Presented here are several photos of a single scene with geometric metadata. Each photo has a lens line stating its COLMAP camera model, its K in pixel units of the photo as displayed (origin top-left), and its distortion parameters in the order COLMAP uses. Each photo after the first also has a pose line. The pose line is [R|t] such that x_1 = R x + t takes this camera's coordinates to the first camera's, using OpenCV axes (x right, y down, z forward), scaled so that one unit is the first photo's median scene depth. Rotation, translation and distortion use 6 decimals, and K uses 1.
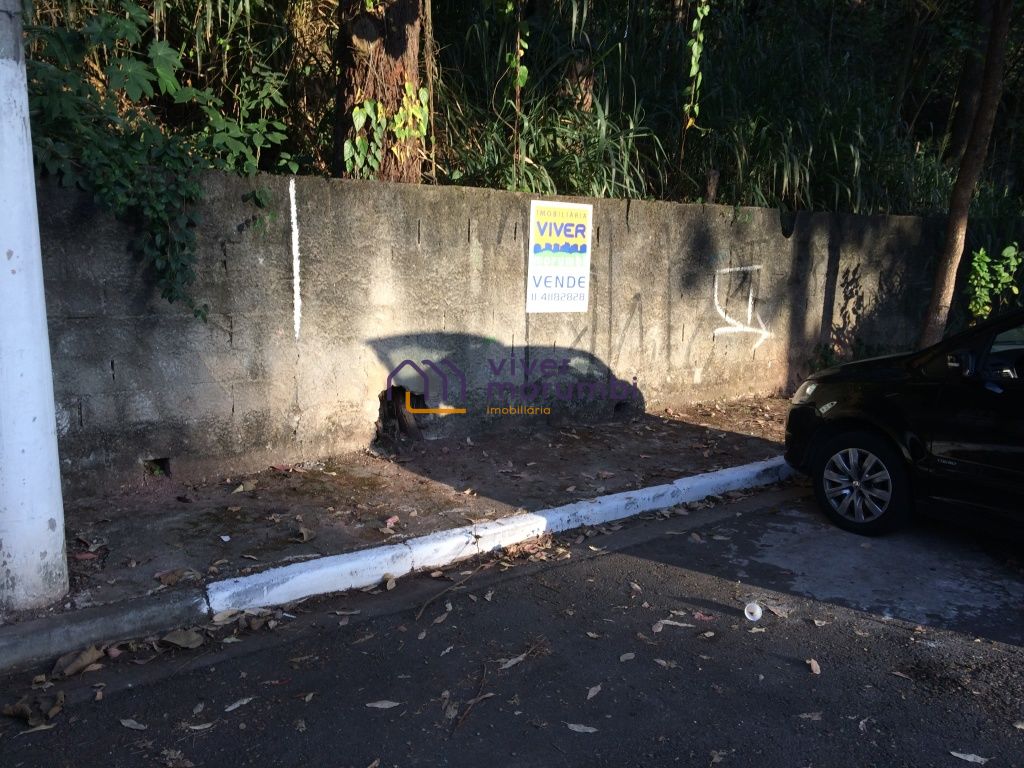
lens RADIAL K [[865.5, 0, 510.5], [0, 865.5, 389.1], [0, 0, 1]] dist [0.092773, -0.128622]
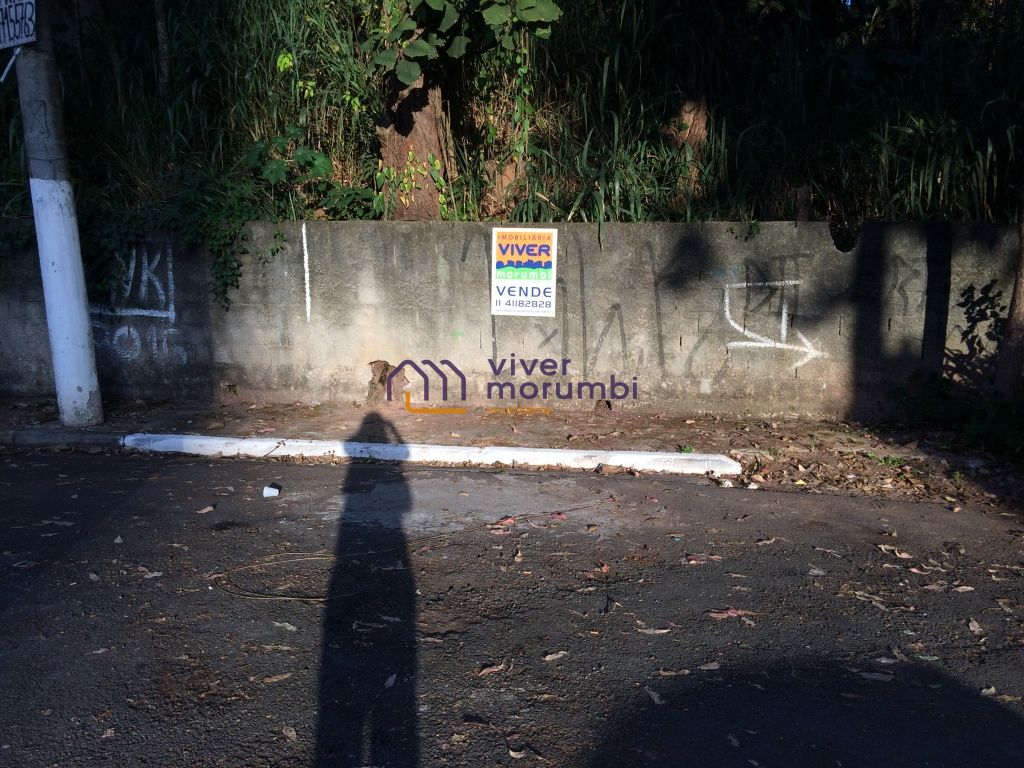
lens RADIAL K [[845.1, 0, 518.4], [0, 845.1, 391.6], [0, 0, 1]] dist [0.082606, -0.112067]
pose [[0.697432, 0.081283, -0.712026, 1.005699], [-0.113779, 0.993504, 0.001970, 0.018906], [0.707561, 0.079639, 0.702150, 0.167080]]
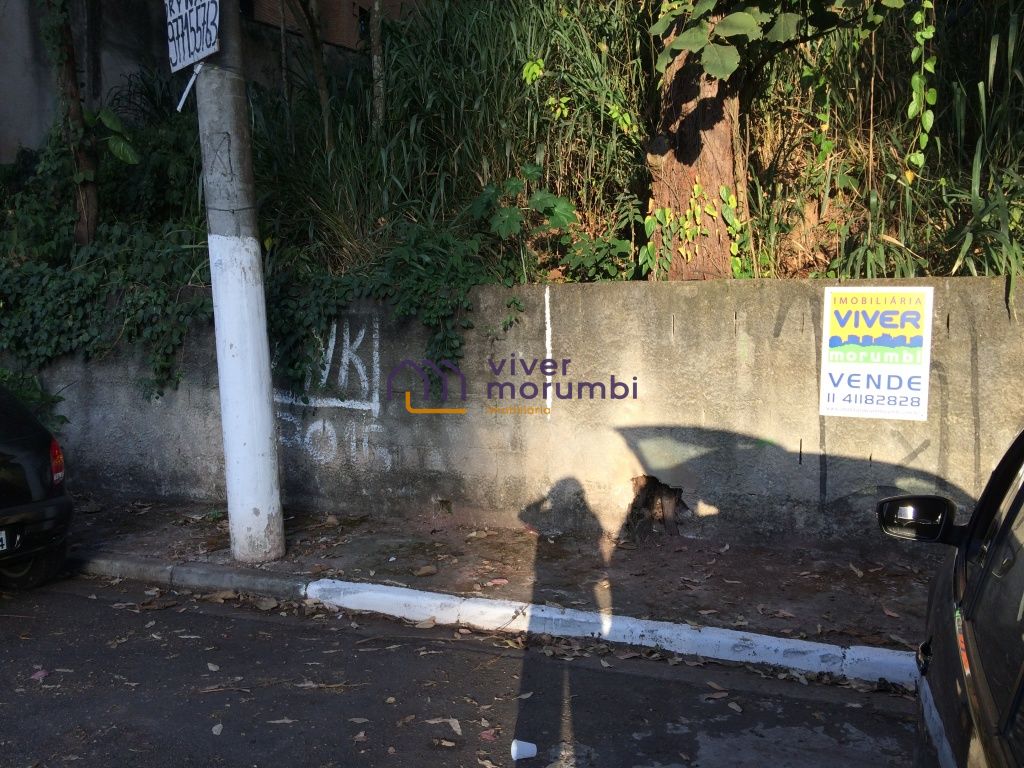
lens RADIAL K [[845.1, 0, 518.4], [0, 845.1, 391.6], [0, 0, 1]] dist [0.082606, -0.112067]
pose [[0.527503, 0.035423, -0.848814, 0.612216], [-0.137058, 0.989591, -0.043878, -0.035731], [0.838424, 0.139482, 0.526867, 0.320140]]
